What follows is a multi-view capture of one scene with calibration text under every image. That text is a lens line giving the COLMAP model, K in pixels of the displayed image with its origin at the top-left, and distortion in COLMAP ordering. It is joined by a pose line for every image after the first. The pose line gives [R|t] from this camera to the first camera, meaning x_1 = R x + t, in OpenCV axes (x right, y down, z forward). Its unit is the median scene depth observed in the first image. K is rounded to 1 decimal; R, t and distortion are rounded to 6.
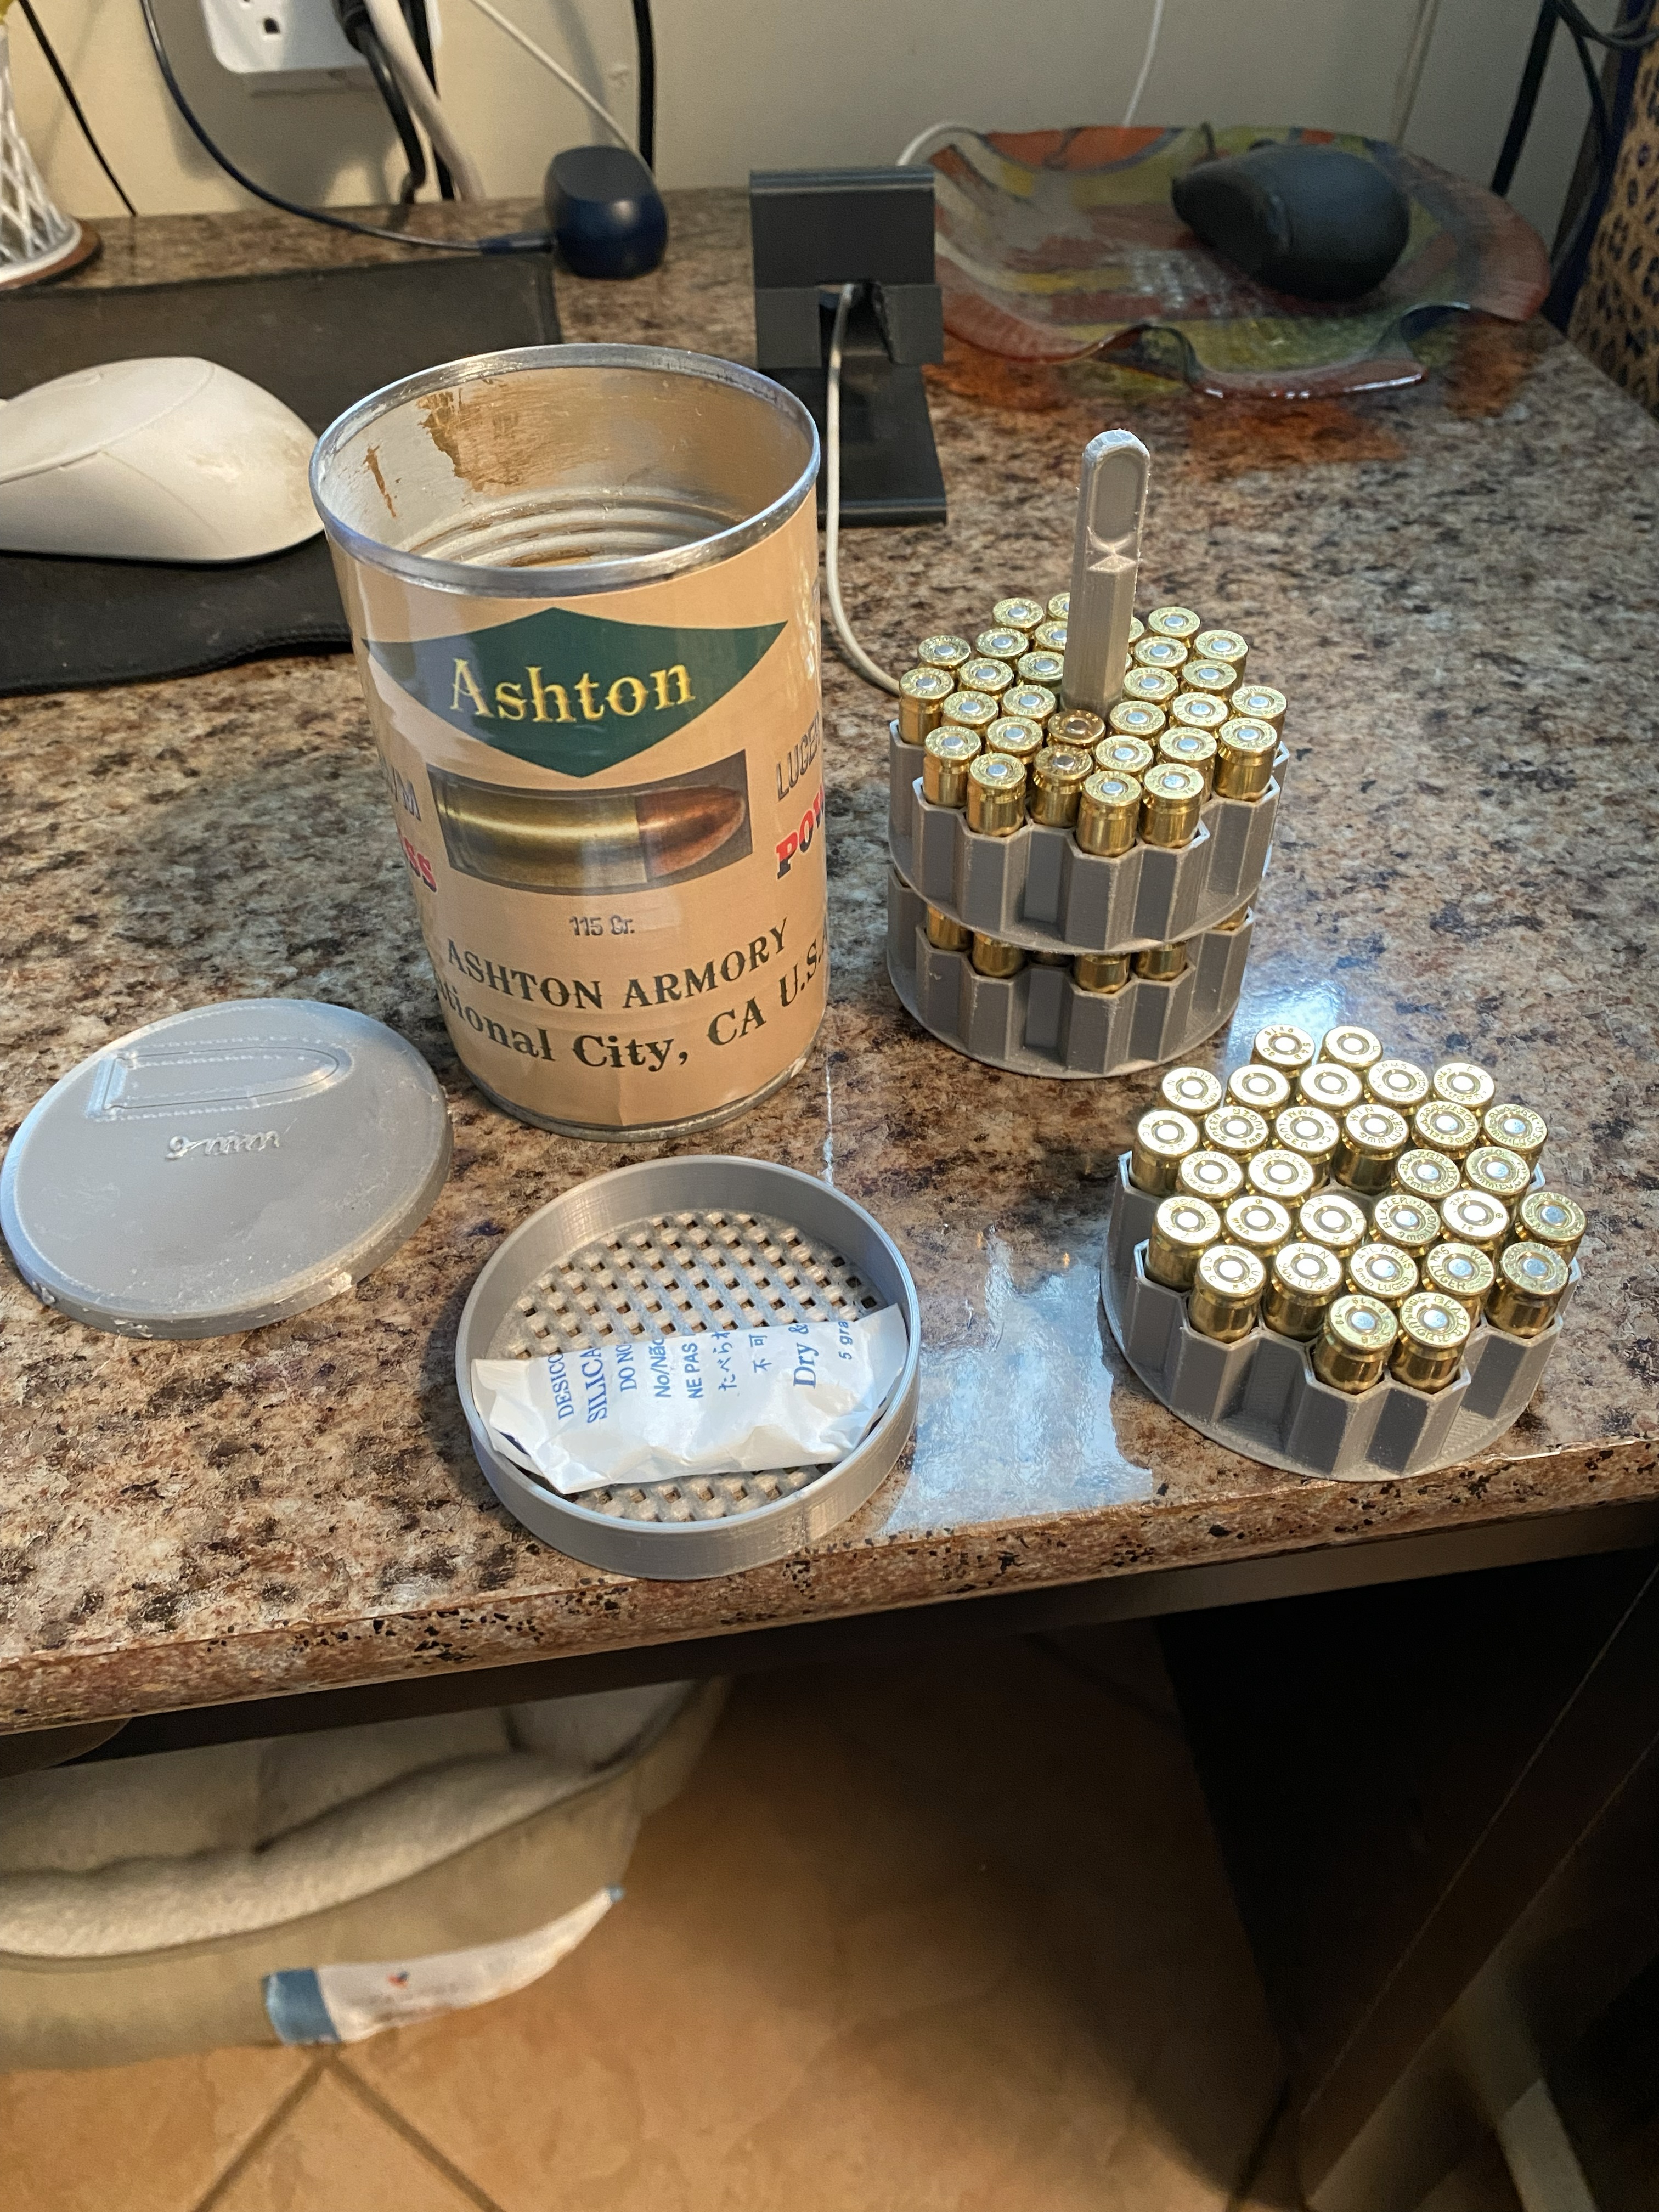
lens RADIAL K [[1711.5, 0, 871.4], [0, 1711.5, 1124.4], [0, 0, 1]] dist [0.047764, -0.133360]
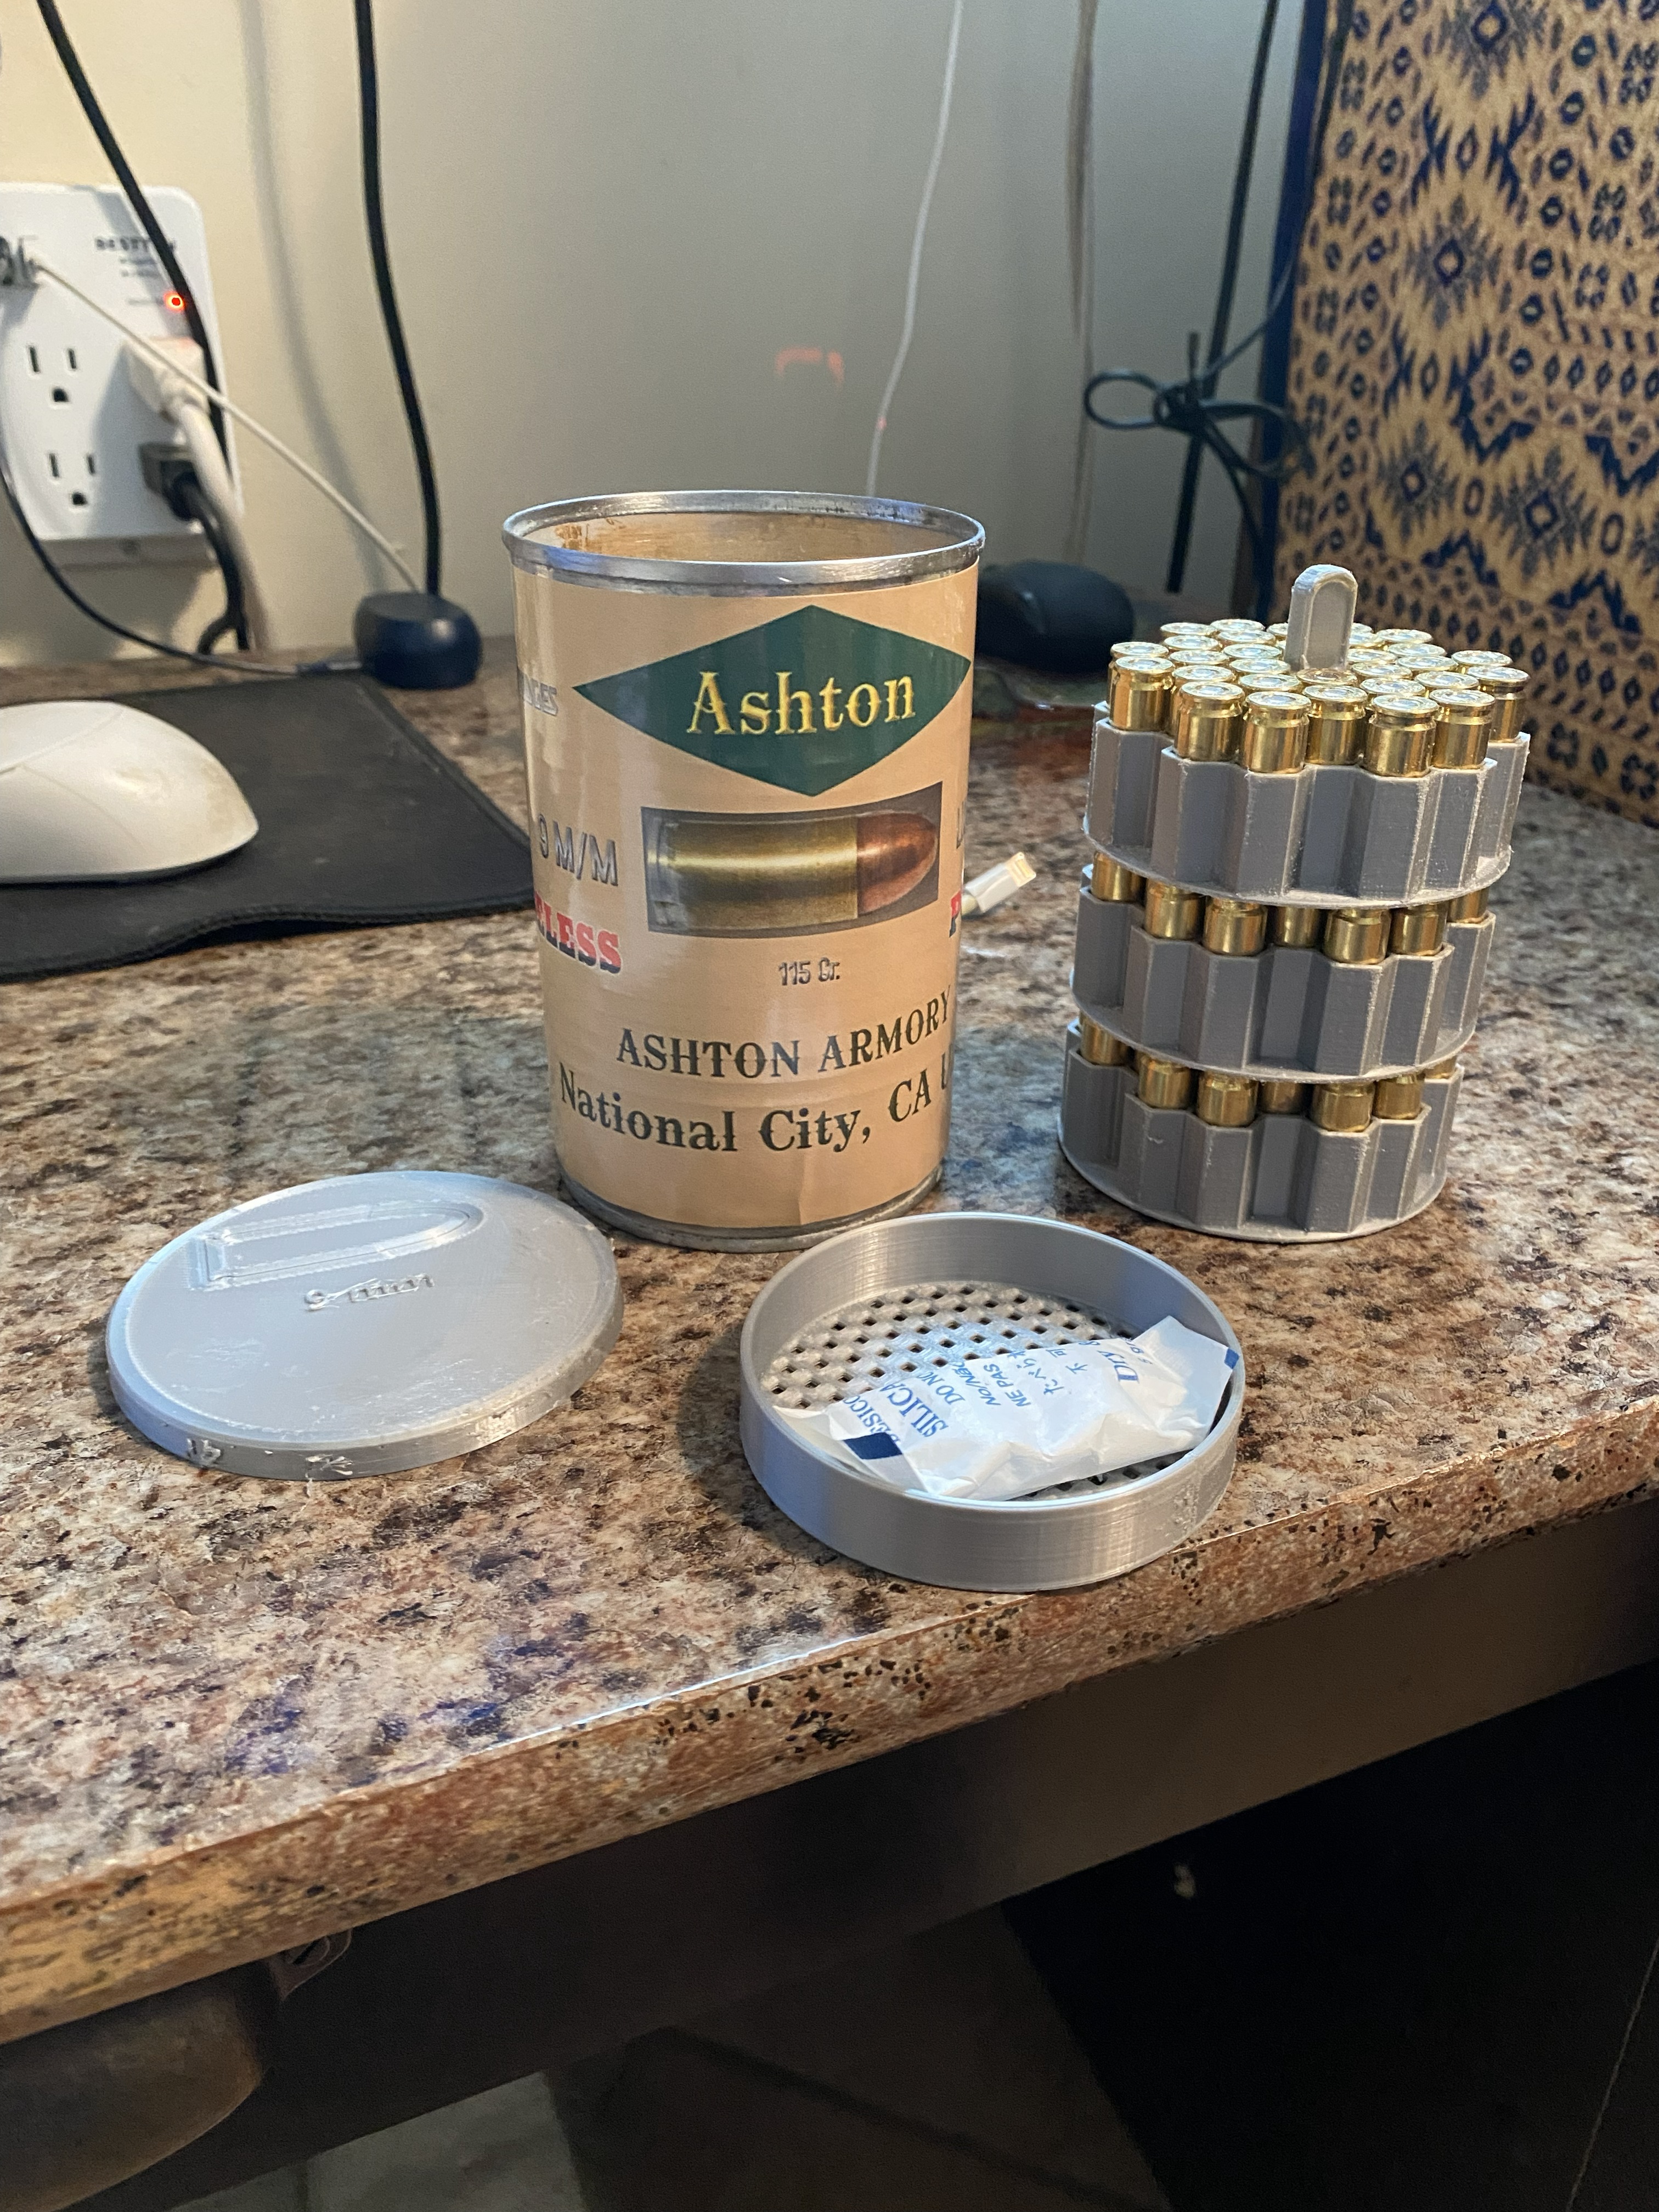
lens RADIAL K [[1719.3, 0, 878.4], [0, 1719.3, 1098.7], [0, 0, 1]] dist [0.112850, -0.337113]
pose [[0.965087, -0.097704, 0.243025, -0.350097], [0.173323, 0.933854, -0.312851, 0.256080], [-0.196383, 0.344050, 0.918185, 0.105028]]
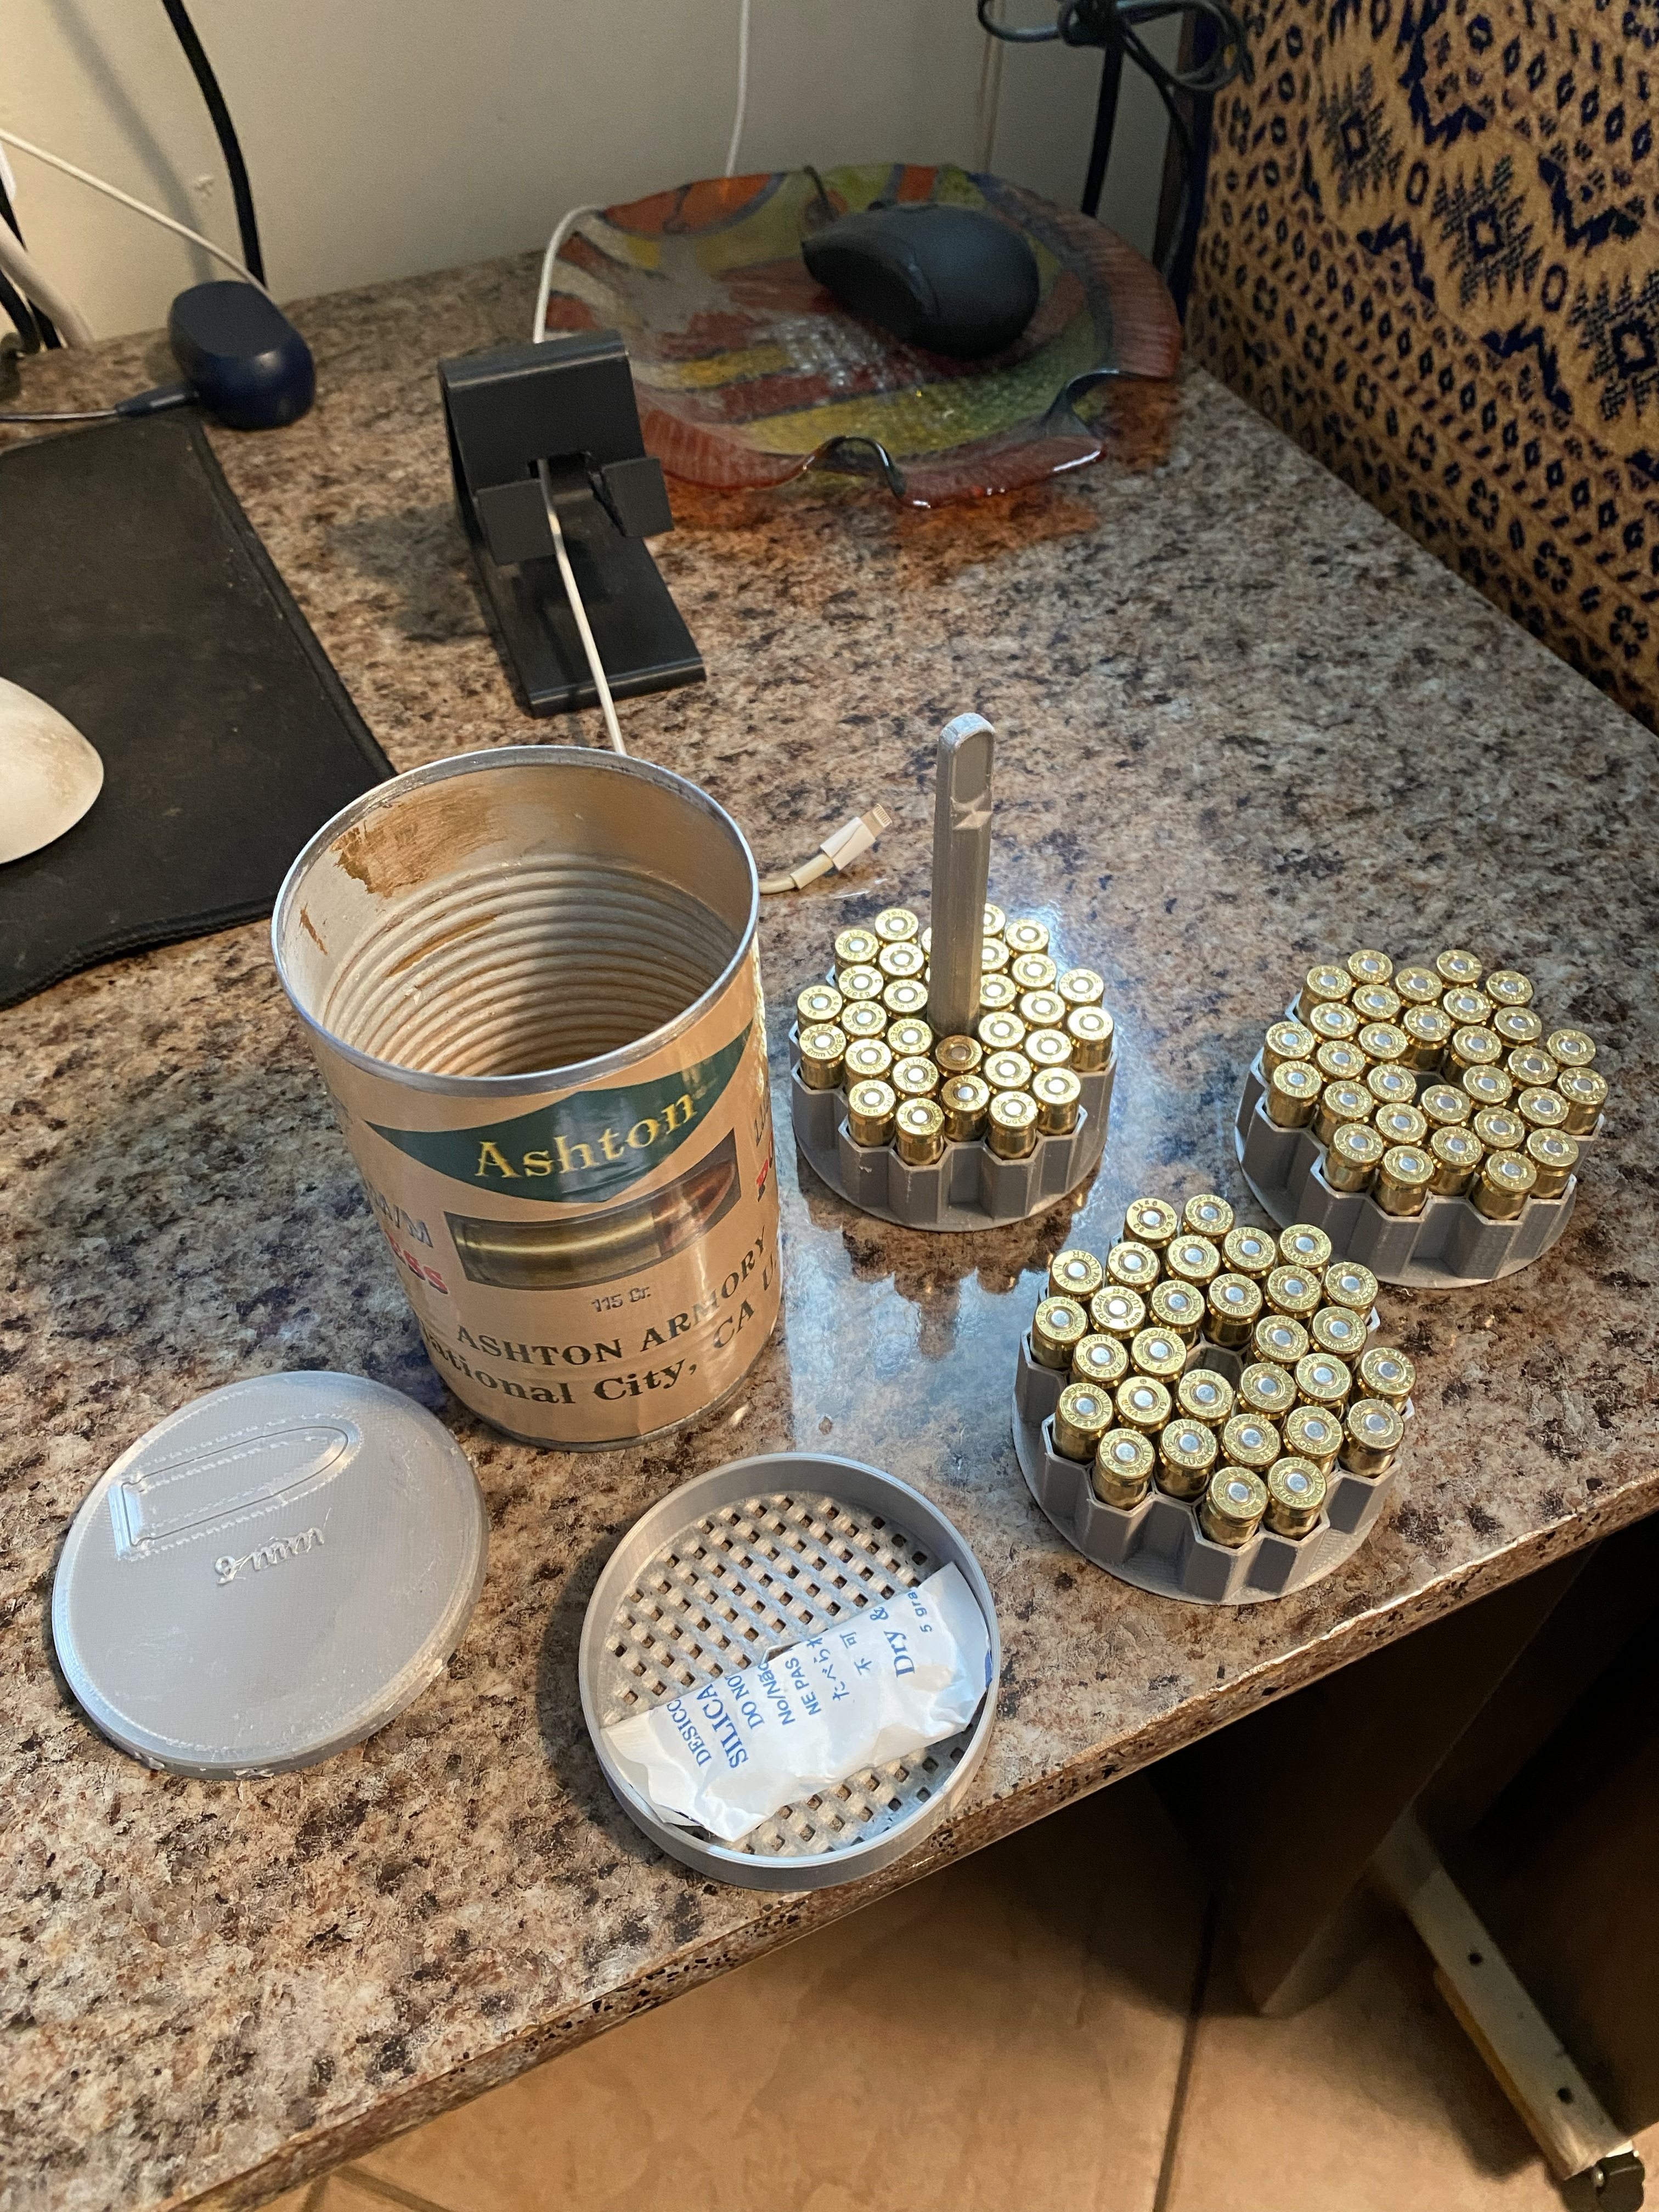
lens RADIAL K [[1706.1, 0, 853.6], [0, 1706.1, 1094.9], [0, 0, 1]] dist [-0.001093, 0.003213]
pose [[0.960800, -0.216452, 0.173242, -0.167049], [0.203960, 0.975093, 0.087138, -0.289250], [-0.187788, -0.048388, 0.981017, -0.057184]]
